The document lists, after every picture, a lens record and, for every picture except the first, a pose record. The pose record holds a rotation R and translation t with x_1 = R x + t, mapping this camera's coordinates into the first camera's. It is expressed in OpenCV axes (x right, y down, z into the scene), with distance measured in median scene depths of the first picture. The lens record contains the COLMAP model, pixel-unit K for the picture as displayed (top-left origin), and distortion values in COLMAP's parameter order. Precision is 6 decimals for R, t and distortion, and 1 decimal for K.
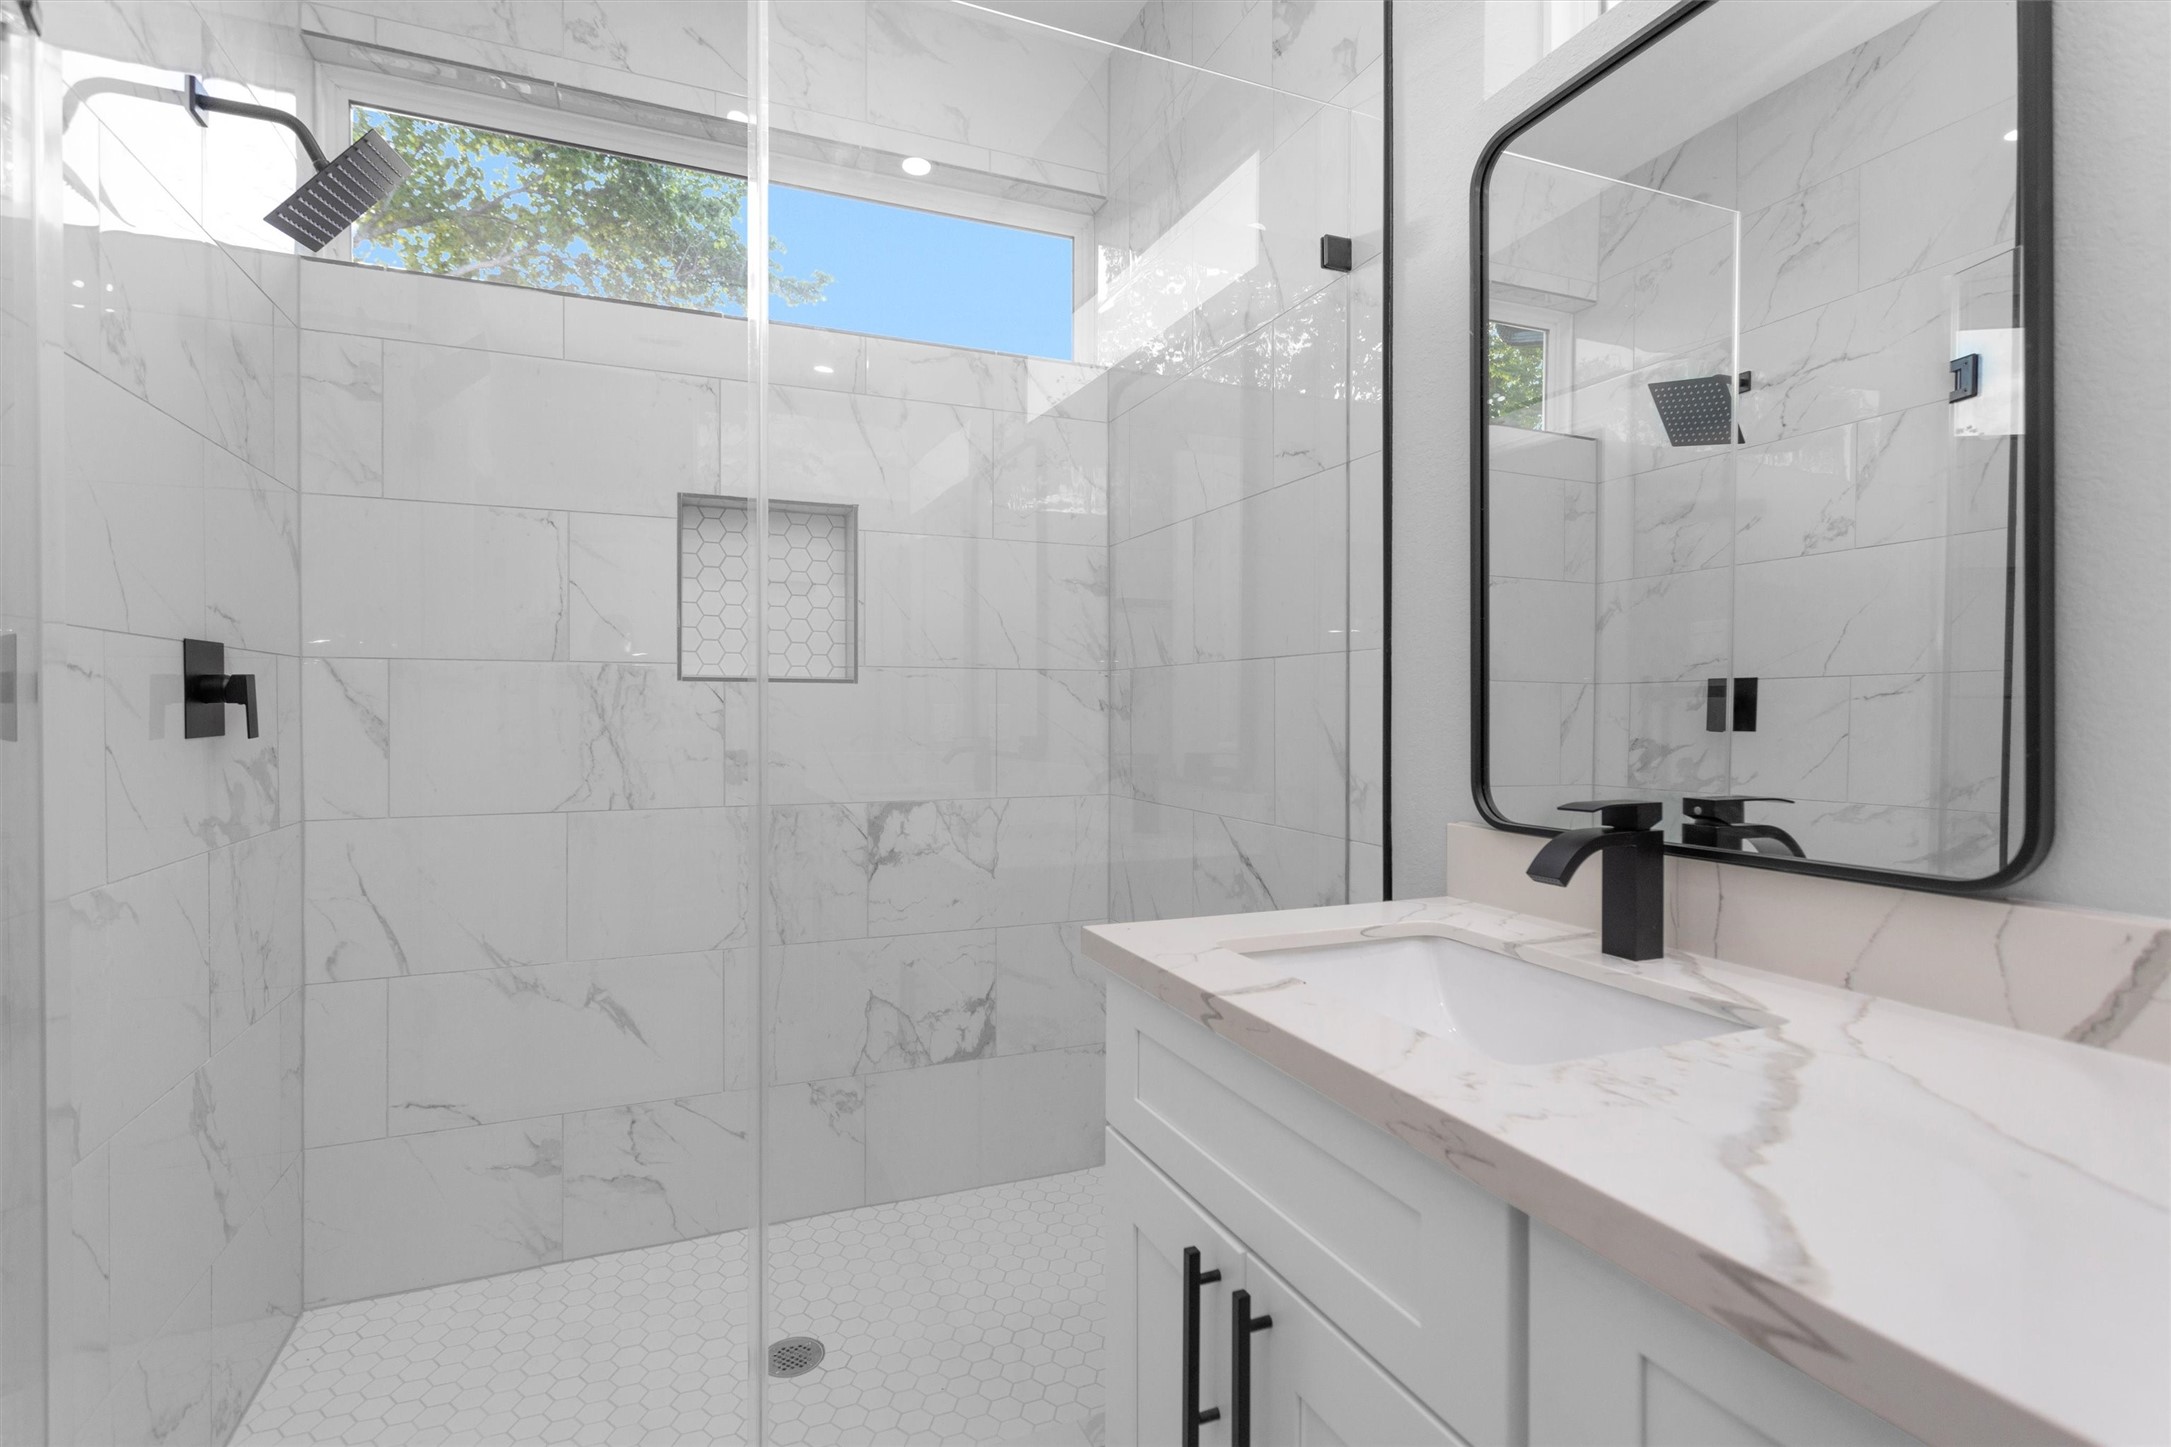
lens RADIAL K [[1033.8, 0, 1070.0], [0, 1033.8, 715.5], [0, 0, 1]] dist [-0.001665, 0.001004]
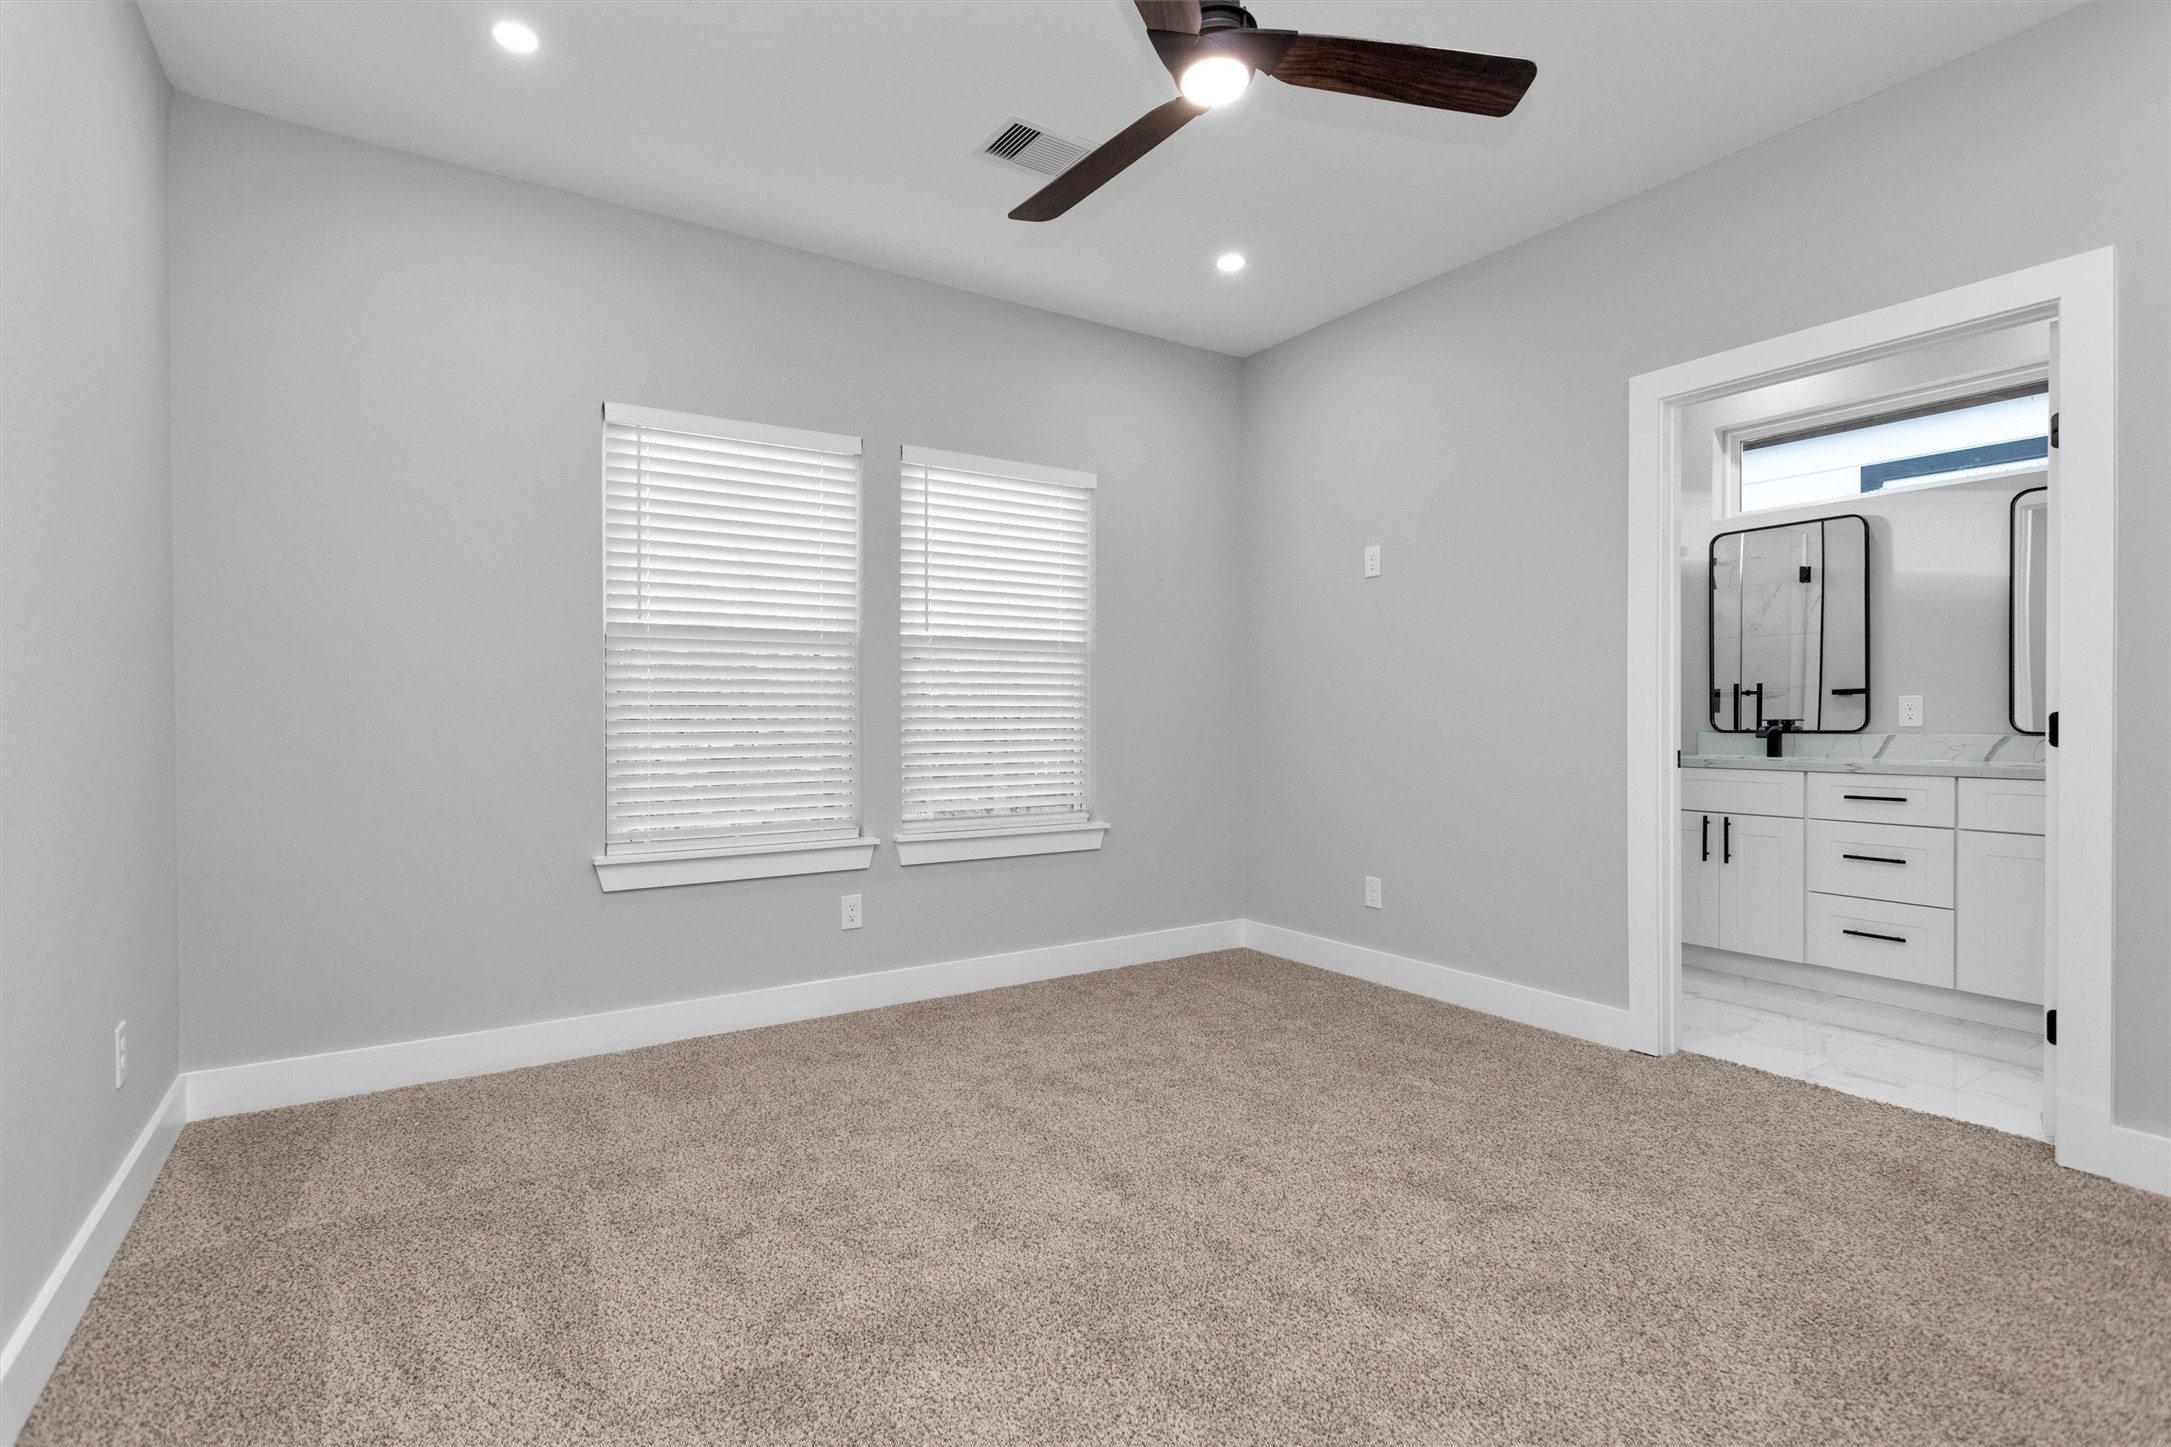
lens RADIAL K [[1022.2, 0, 1061.5], [0, 1022.2, 752.3], [0, 0, 1]] dist [-0.002408, 0.000228]
pose [[0.983964, -0.015468, 0.177693, -1.456015], [0.010791, 0.999570, 0.027258, 0.034555], [-0.178038, -0.024904, 0.983708, -1.224496]]
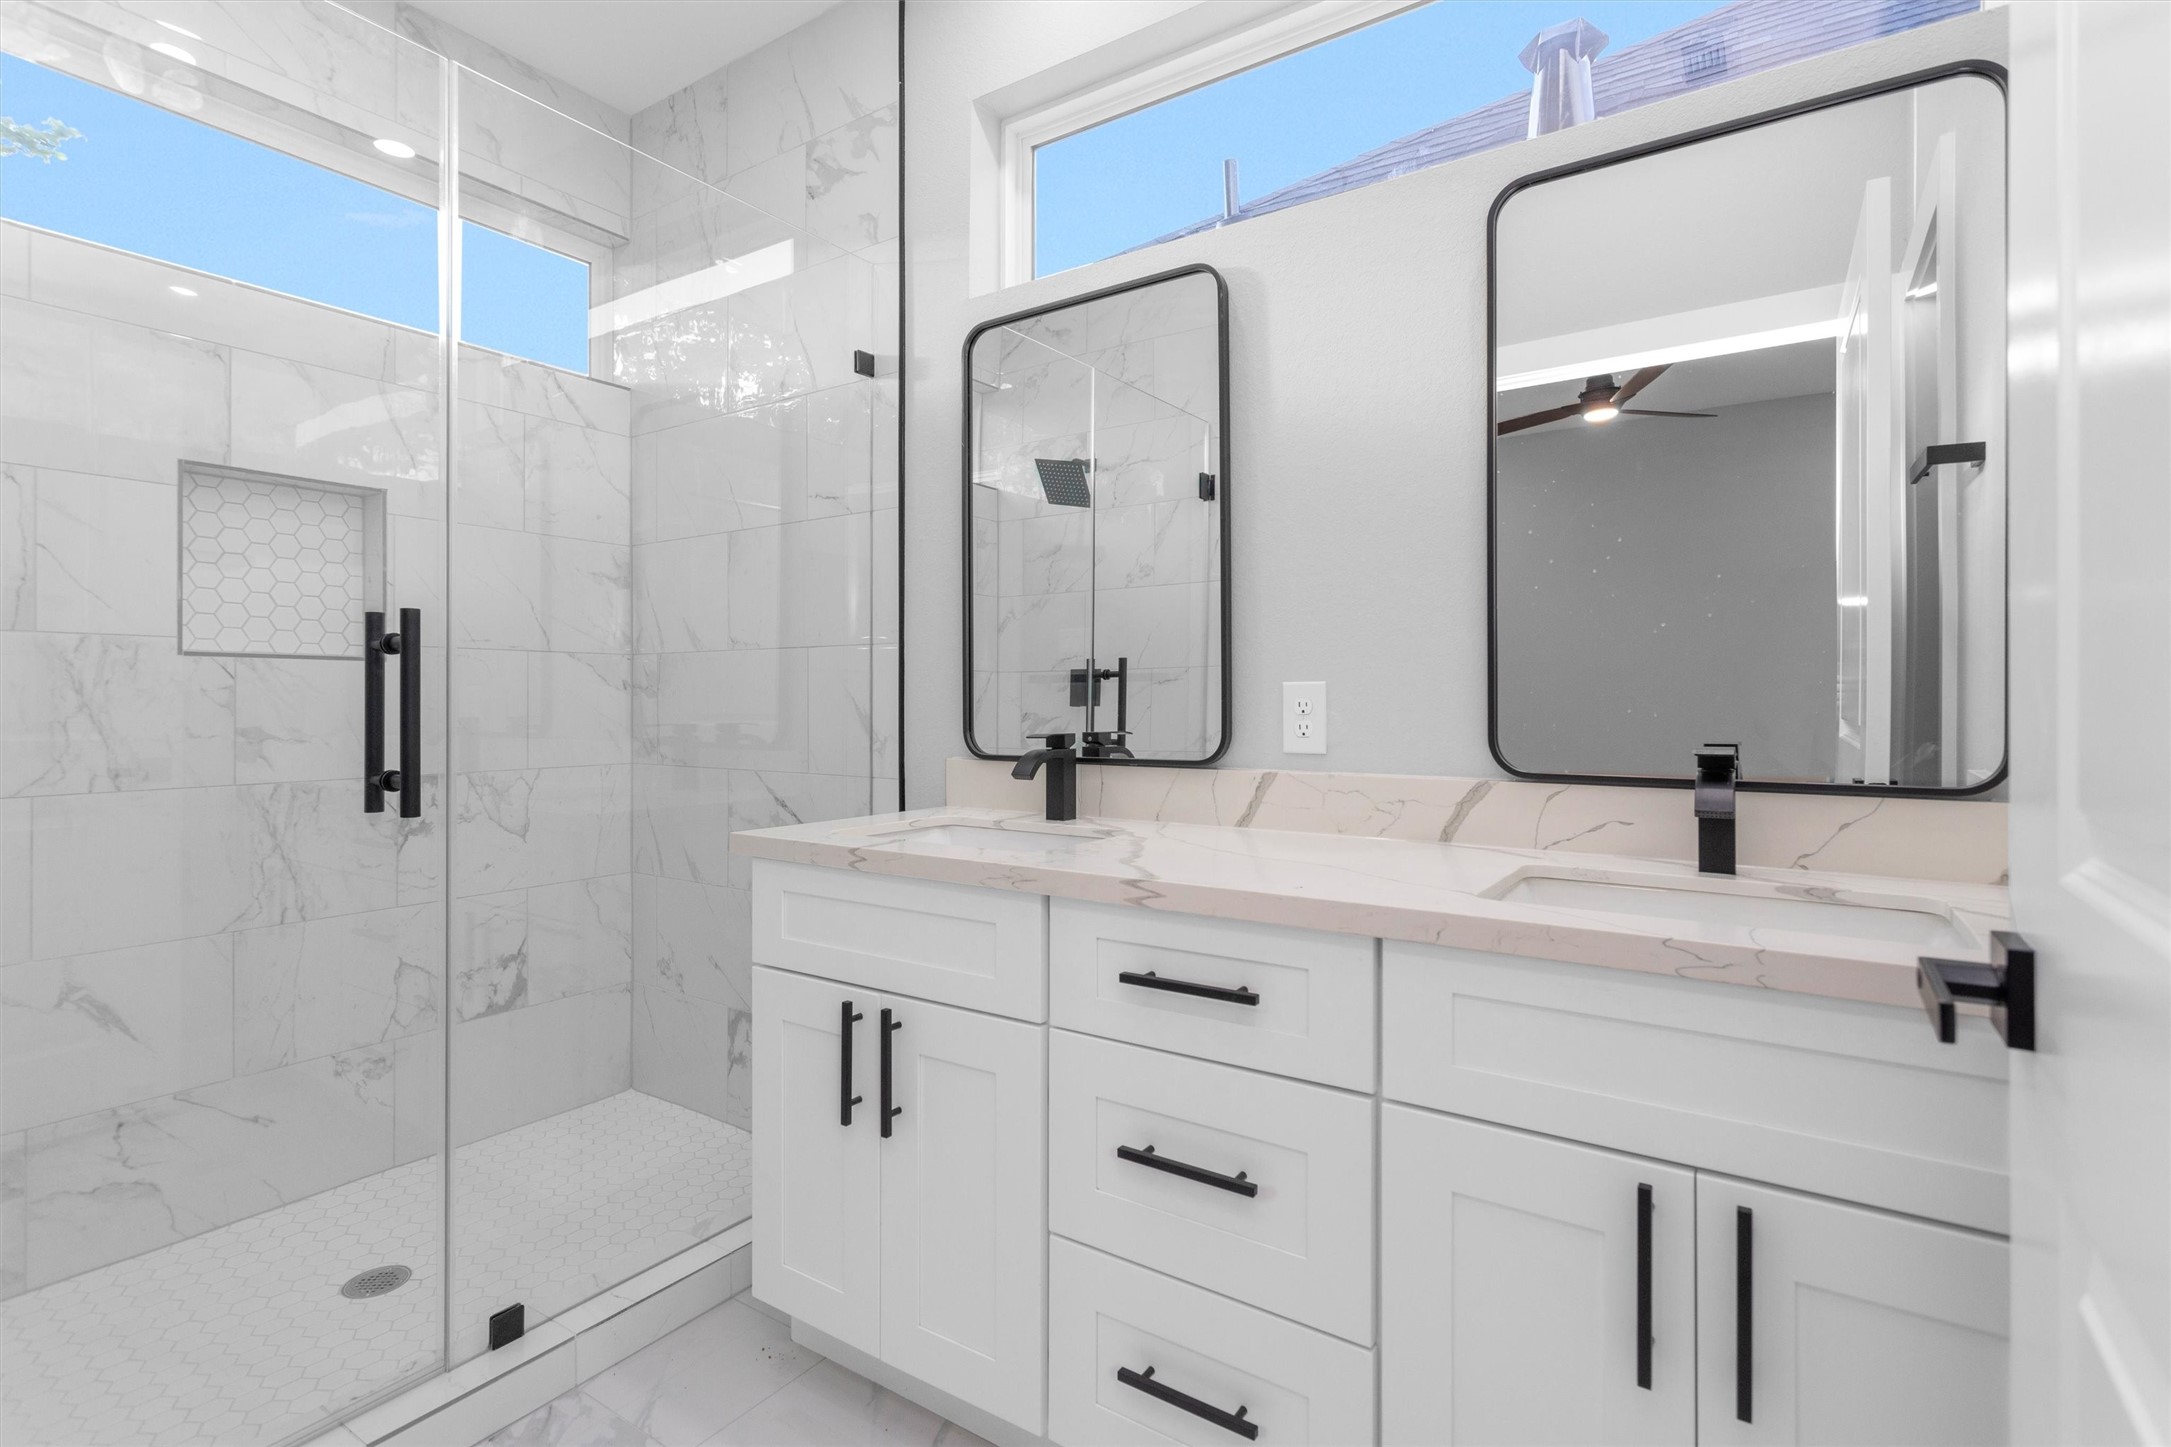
lens RADIAL K [[1033.8, 0, 1070.0], [0, 1033.8, 715.5], [0, 0, 1]] dist [-0.001665, 0.001004]
pose [[0.838744, -0.010792, 0.544419, -0.209410], [0.005034, 0.999915, 0.012065, 0.014968], [-0.544502, -0.007379, 0.838727, -0.257307]]
